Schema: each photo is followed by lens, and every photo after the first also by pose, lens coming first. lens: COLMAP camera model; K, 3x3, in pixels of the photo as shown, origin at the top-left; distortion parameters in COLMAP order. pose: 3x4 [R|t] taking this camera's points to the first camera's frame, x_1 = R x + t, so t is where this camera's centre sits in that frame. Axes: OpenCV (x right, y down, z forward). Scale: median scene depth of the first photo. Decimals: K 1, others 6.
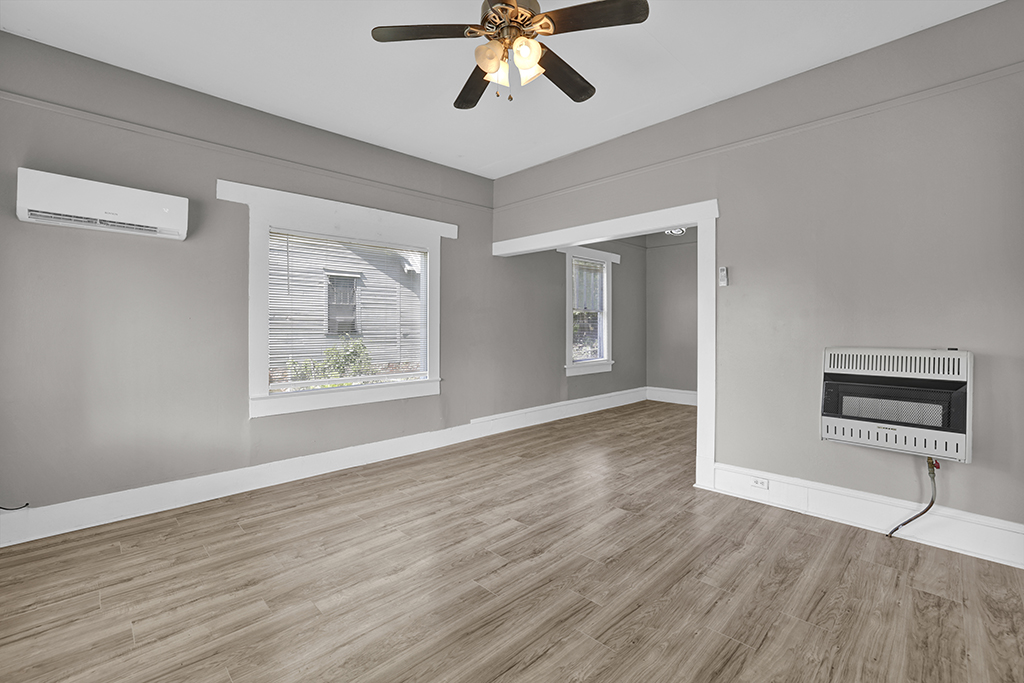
lens RADIAL K [[452.5, 0, 510.3], [0, 452.5, 336.0], [0, 0, 1]] dist [-0.000473, -0.000085]
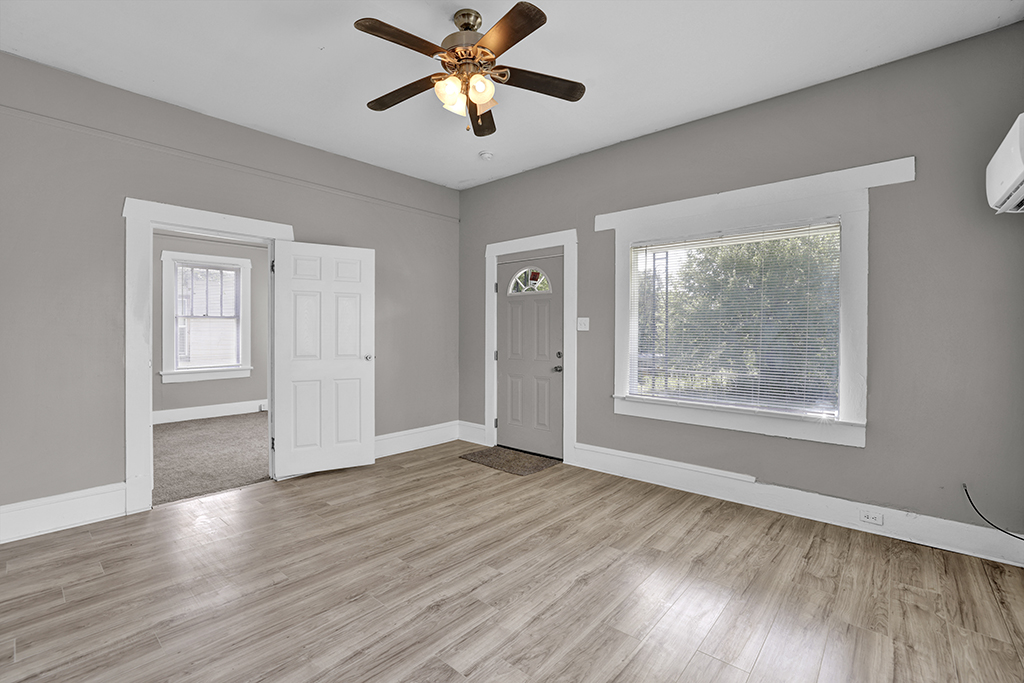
lens RADIAL K [[452.5, 0, 513.2], [0, 452.5, 337.8], [0, 0, 1]] dist [-0.000473, -0.000085]
pose [[-0.996903, 0.001380, -0.078634, -0.019823], [-0.000292, 0.999774, 0.021251, -0.035268], [0.078646, 0.021209, -0.996677, 1.918774]]
